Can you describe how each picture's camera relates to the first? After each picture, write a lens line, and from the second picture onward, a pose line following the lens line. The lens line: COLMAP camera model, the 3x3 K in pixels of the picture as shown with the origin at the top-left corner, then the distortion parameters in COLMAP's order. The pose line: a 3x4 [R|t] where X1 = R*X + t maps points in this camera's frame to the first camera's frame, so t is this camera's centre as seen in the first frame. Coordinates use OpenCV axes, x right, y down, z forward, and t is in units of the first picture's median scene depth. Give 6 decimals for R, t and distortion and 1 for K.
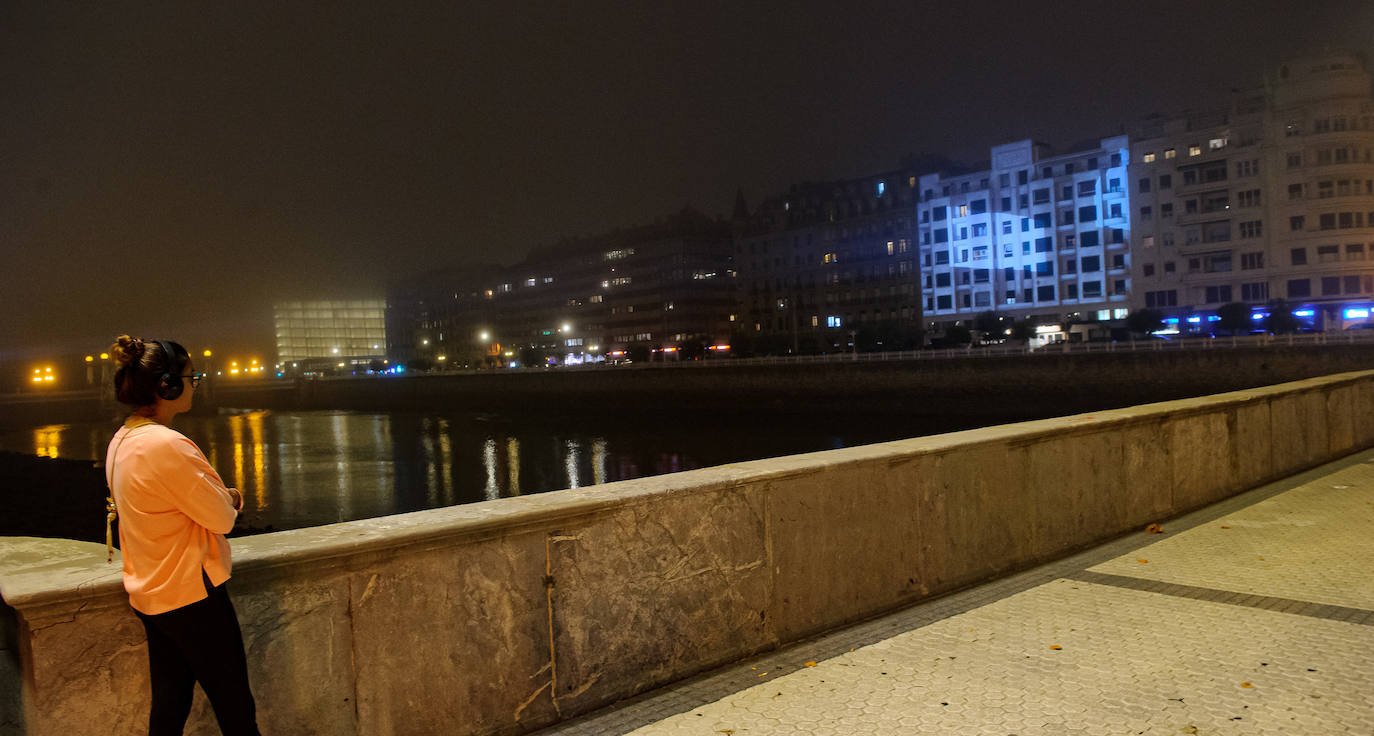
lens RADIAL K [[982.1, 0, 687.0], [0, 982.1, 368.0], [0, 0, 1]] dist [-0.041501, -0.000482]
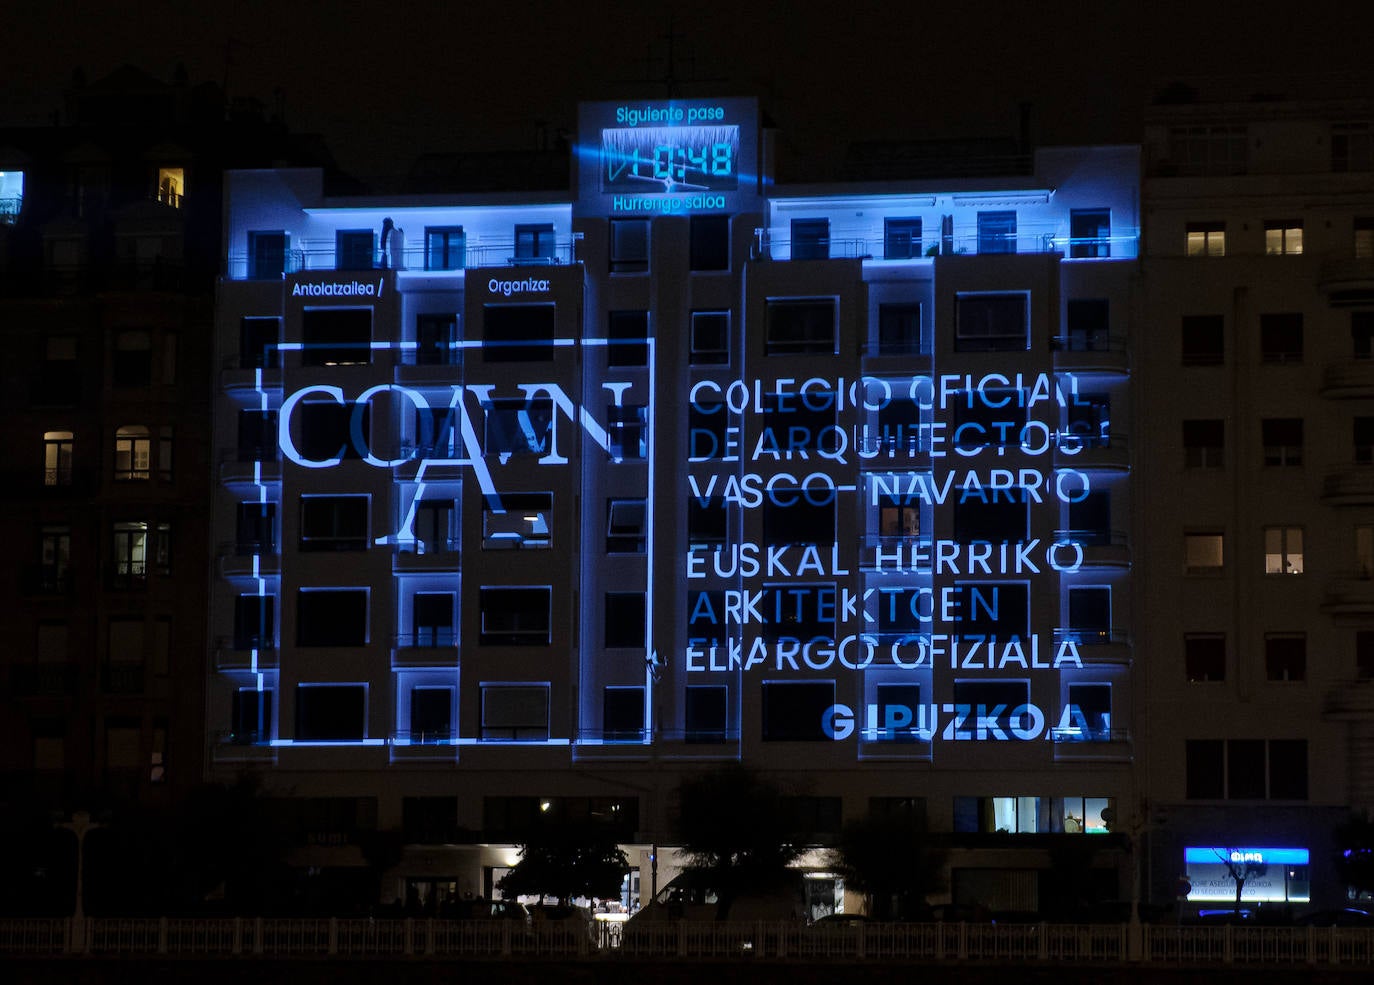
lens RADIAL K [[3765.5, 0, 747.5], [0, 3765.5, 465.4], [0, 0, 1]] dist [0.174221, -0.451694]
pose [[0.774673, 0.125111, 0.619862, -0.257544], [-0.037285, 0.987564, -0.152730, 0.009111], [-0.631261, 0.095204, 0.769705, 0.273941]]
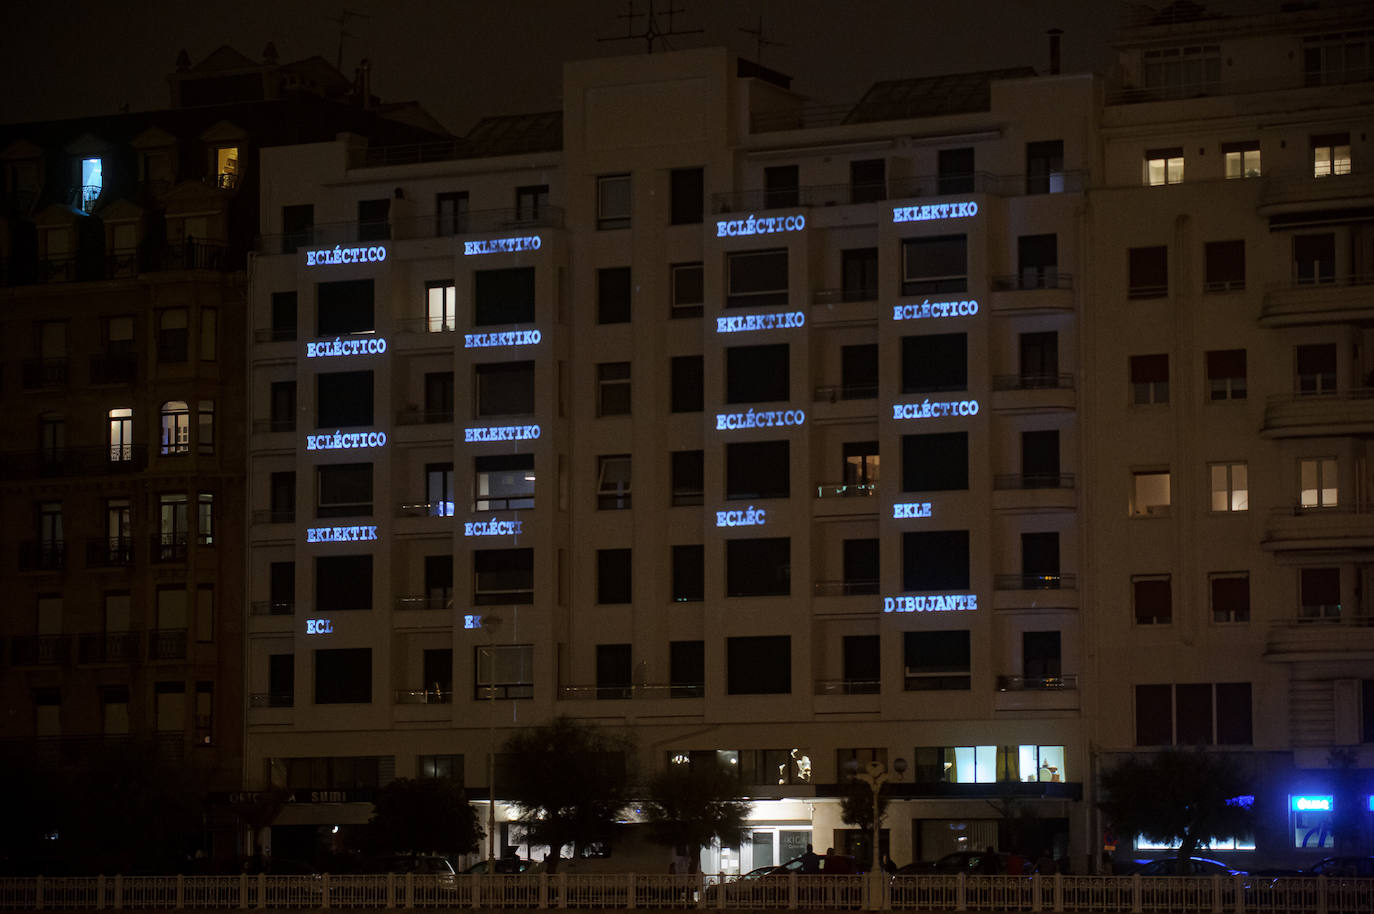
lens RADIAL K [[4123.3, 0, 687.0], [0, 4123.3, 457.0], [0, 0, 1]] dist [0.246048, 0.710210]
pose [[0.921623, 0.083027, 0.379101, -0.054239], [-0.038419, 0.991568, -0.123764, 0.001919], [-0.386180, 0.099499, 0.917041, 0.039815]]
